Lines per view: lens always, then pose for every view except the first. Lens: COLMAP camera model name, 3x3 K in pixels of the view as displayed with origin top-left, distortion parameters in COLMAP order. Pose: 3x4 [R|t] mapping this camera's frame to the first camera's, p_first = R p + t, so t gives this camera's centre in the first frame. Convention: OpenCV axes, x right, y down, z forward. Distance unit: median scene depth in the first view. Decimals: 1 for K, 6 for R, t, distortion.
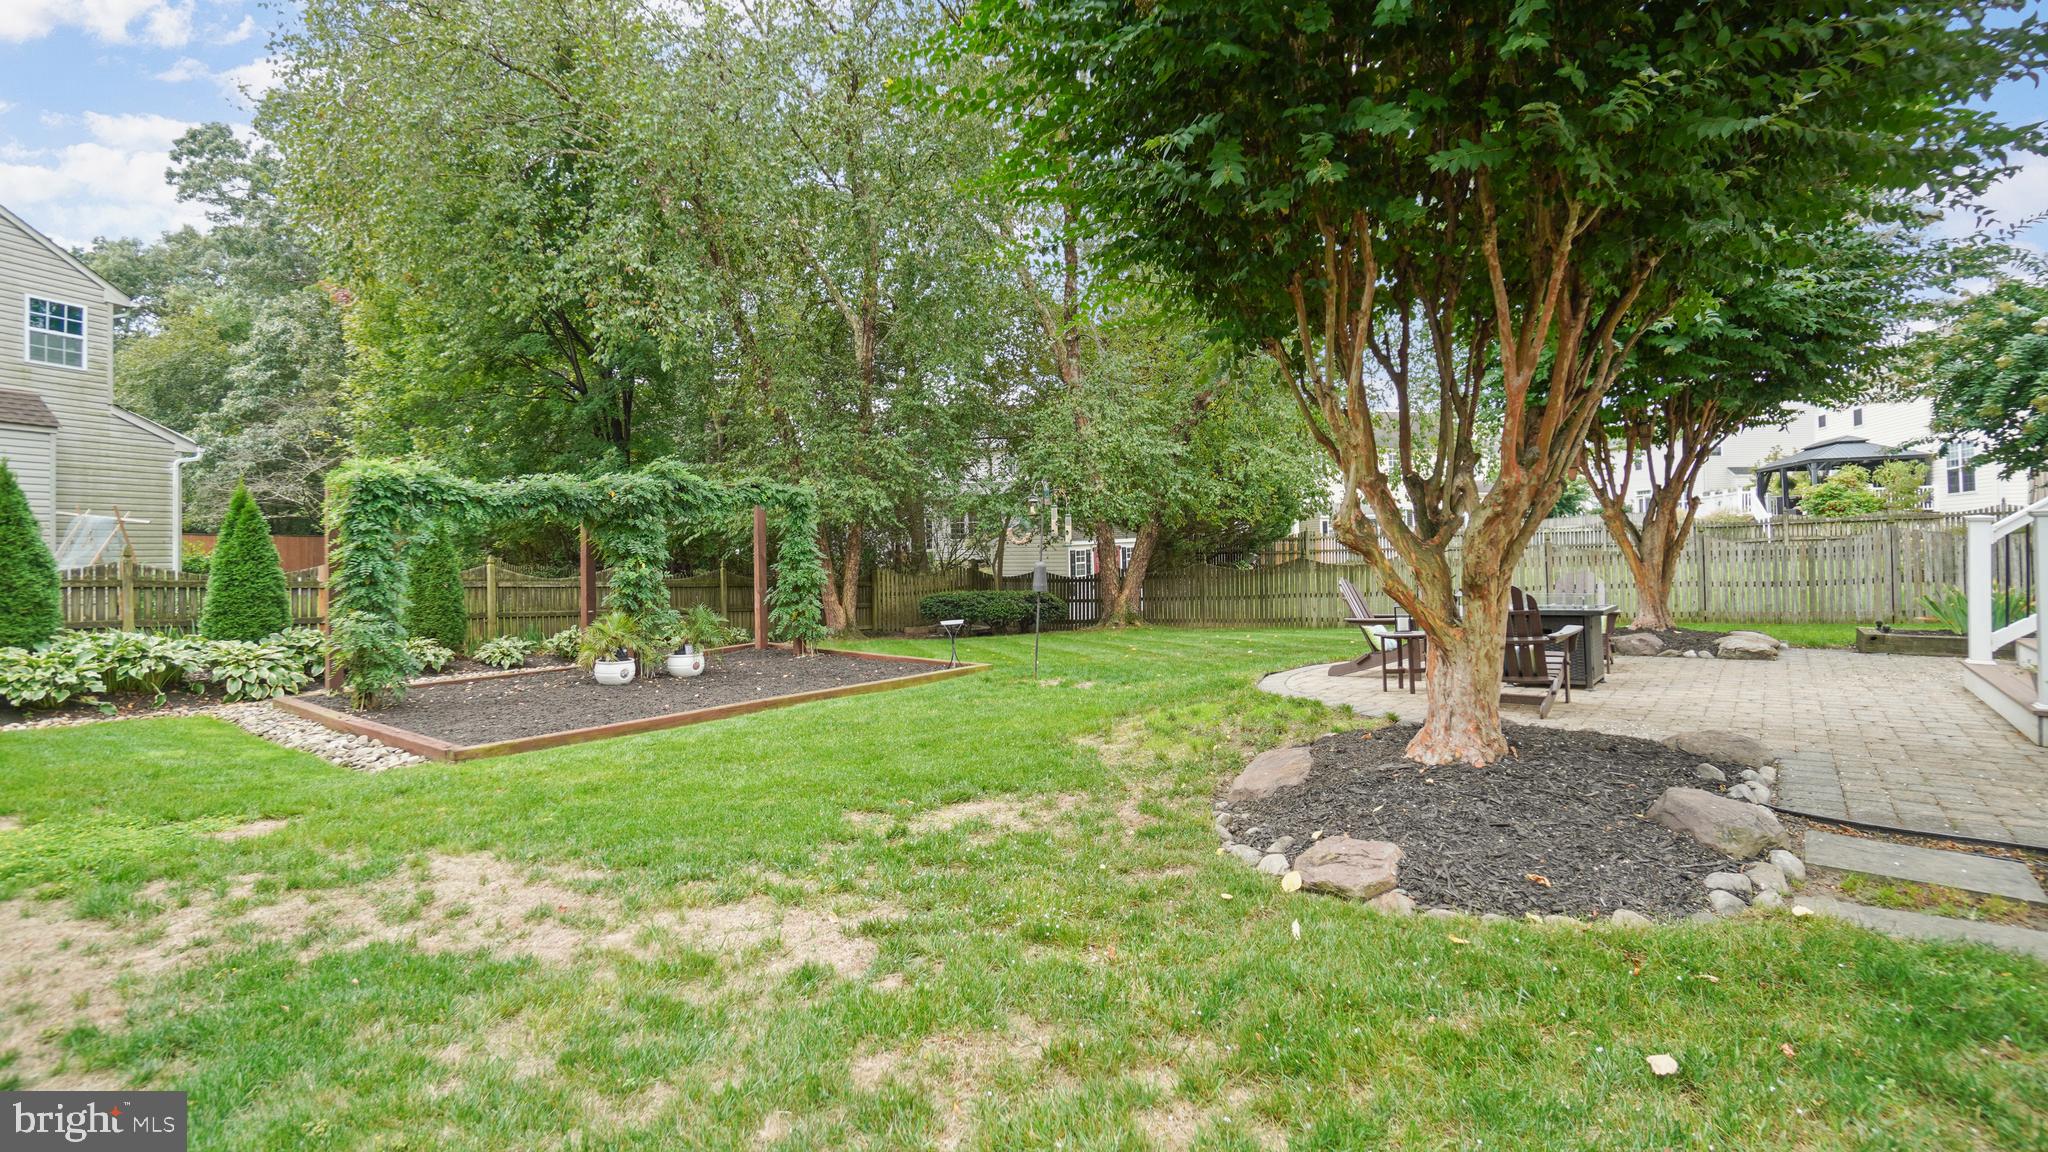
lens RADIAL K [[937.6, 0, 996.4], [0, 937.6, 529.3], [0, 0, 1]] dist [-0.067908, 0.027900]
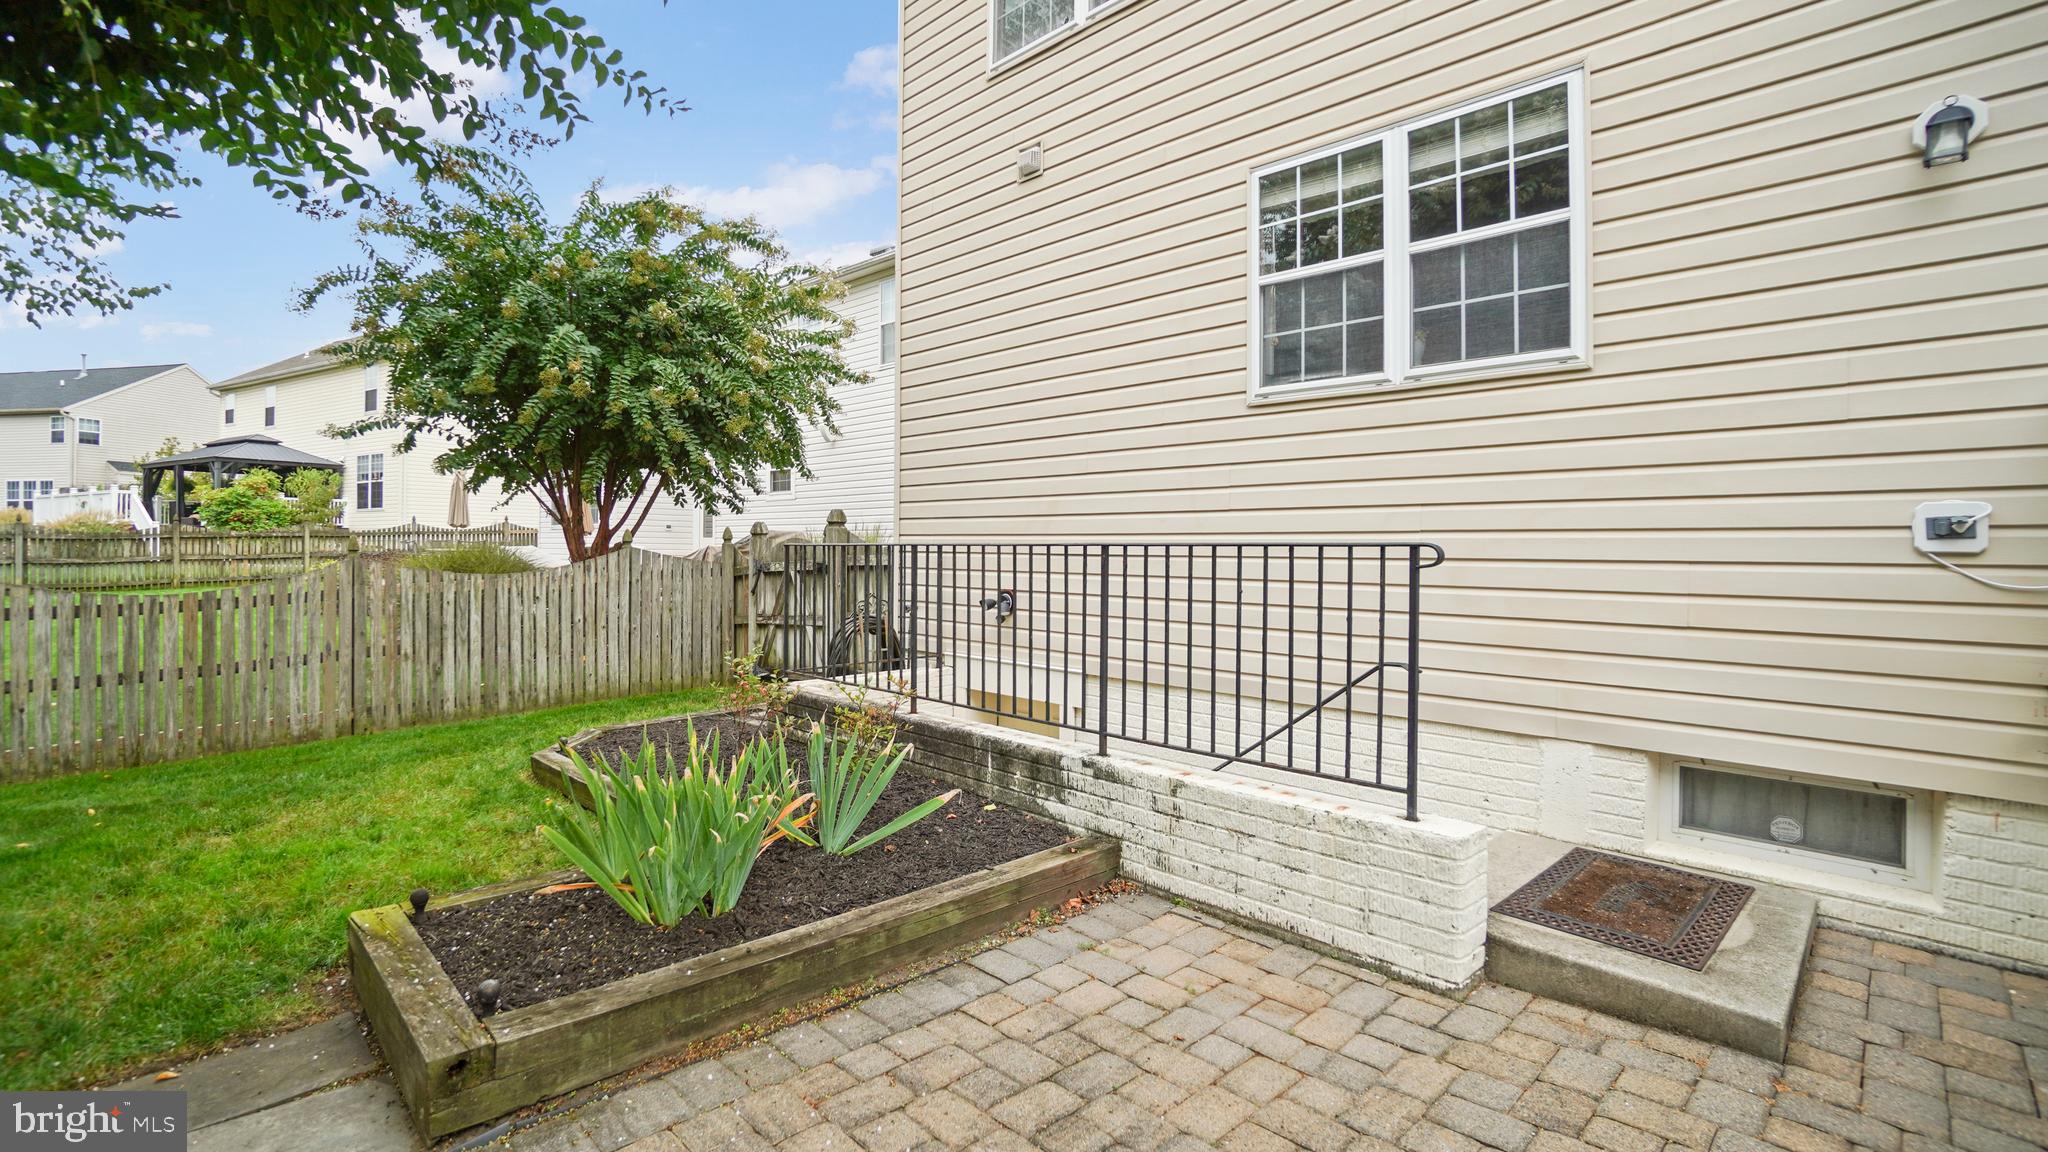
lens RADIAL K [[904.1, 0, 1007.0], [0, 904.1, 550.5], [0, 0, 1]] dist [-0.064087, 0.024489]
pose [[0.096443, 0.012676, 0.995258, 0.323386], [-0.026631, 0.999594, -0.010151, -0.008505], [-0.994982, -0.025526, 0.096741, 0.358003]]
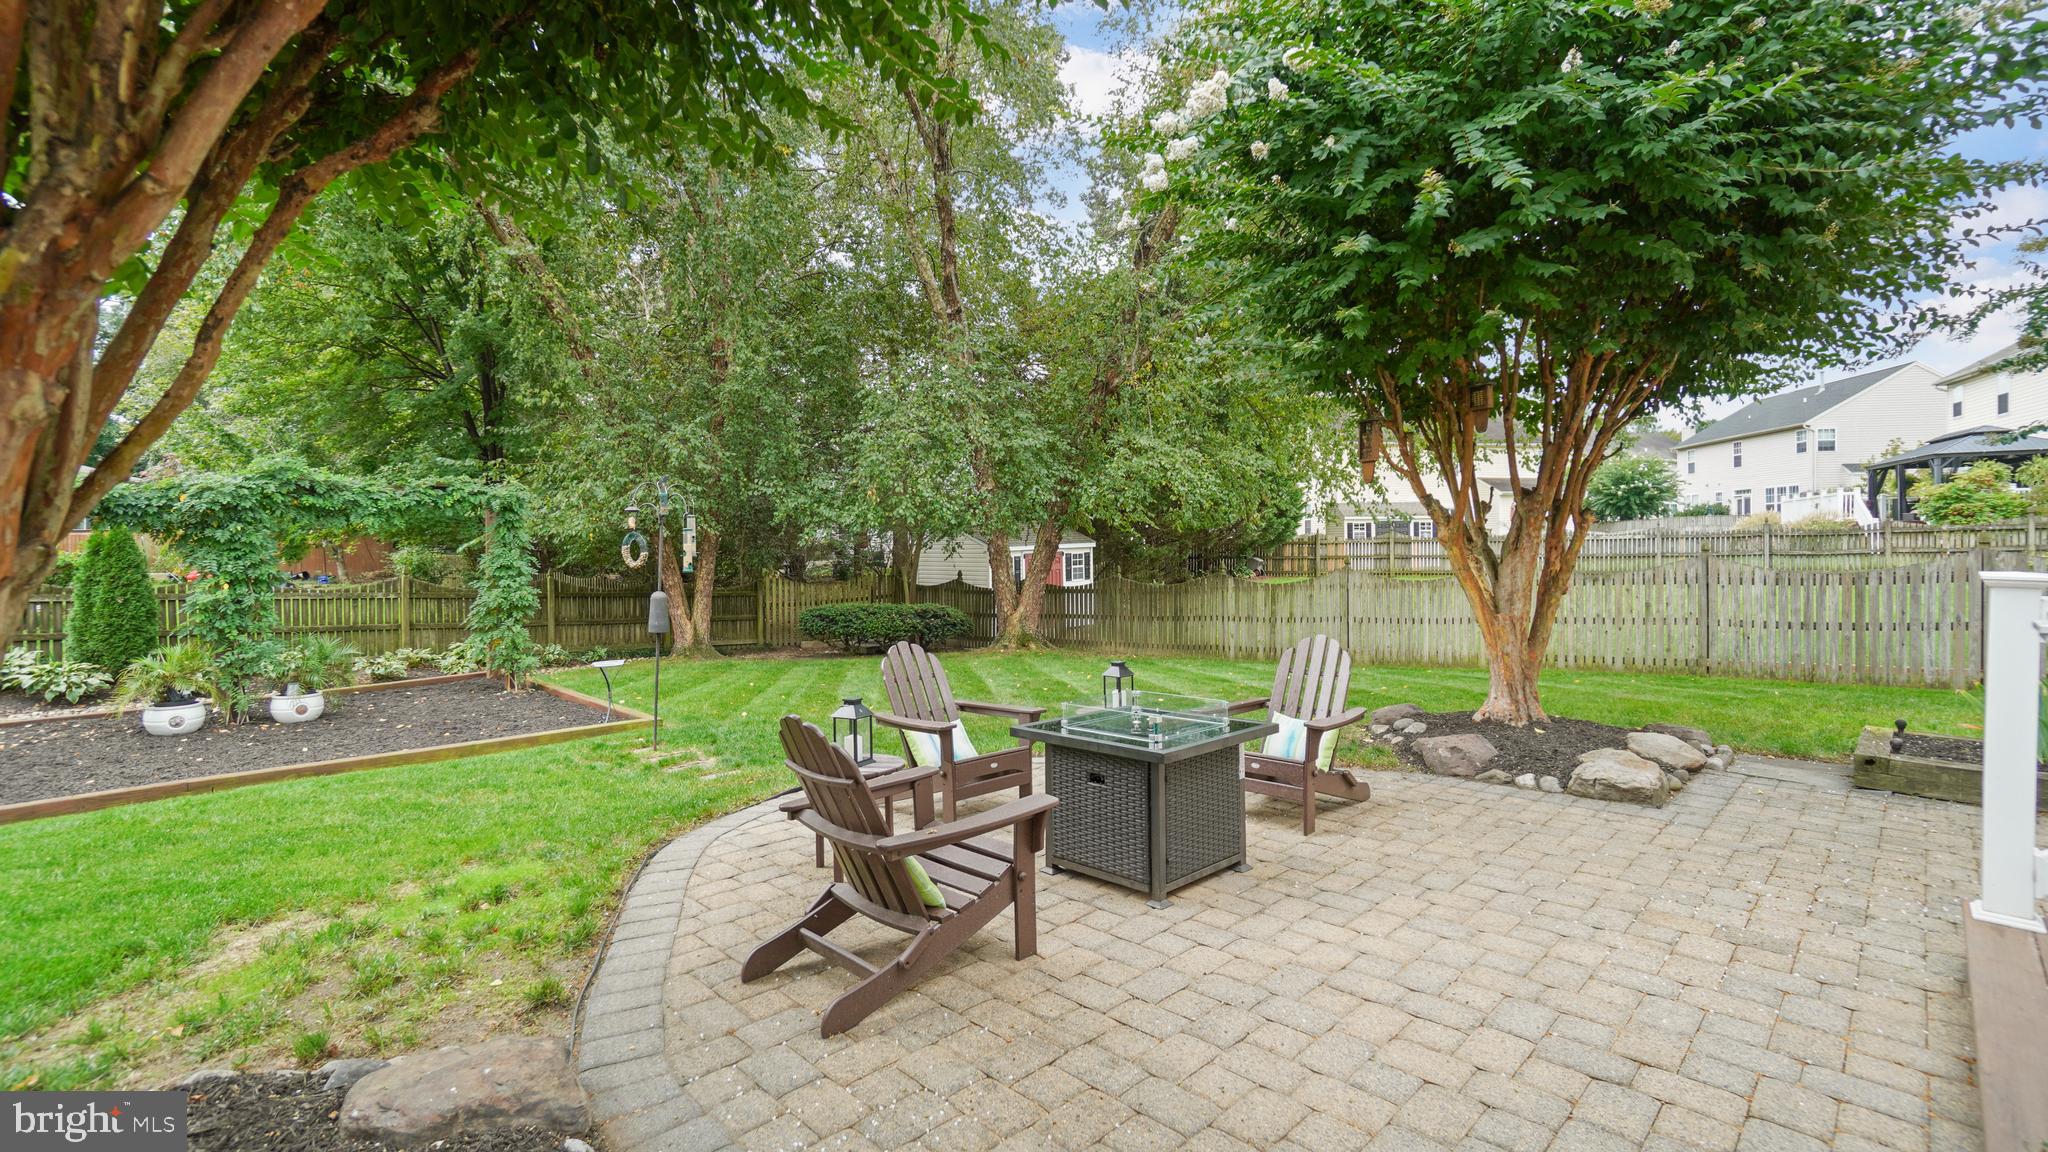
lens RADIAL K [[914.5, 0, 1005.8], [0, 914.5, 542.7], [0, 0, 1]] dist [-0.070677, 0.028999]
pose [[0.994936, 0.008790, -0.100129, 0.208762], [-0.006712, 0.999756, 0.021068, -0.011054], [0.100289, -0.020289, 0.994751, 0.171109]]
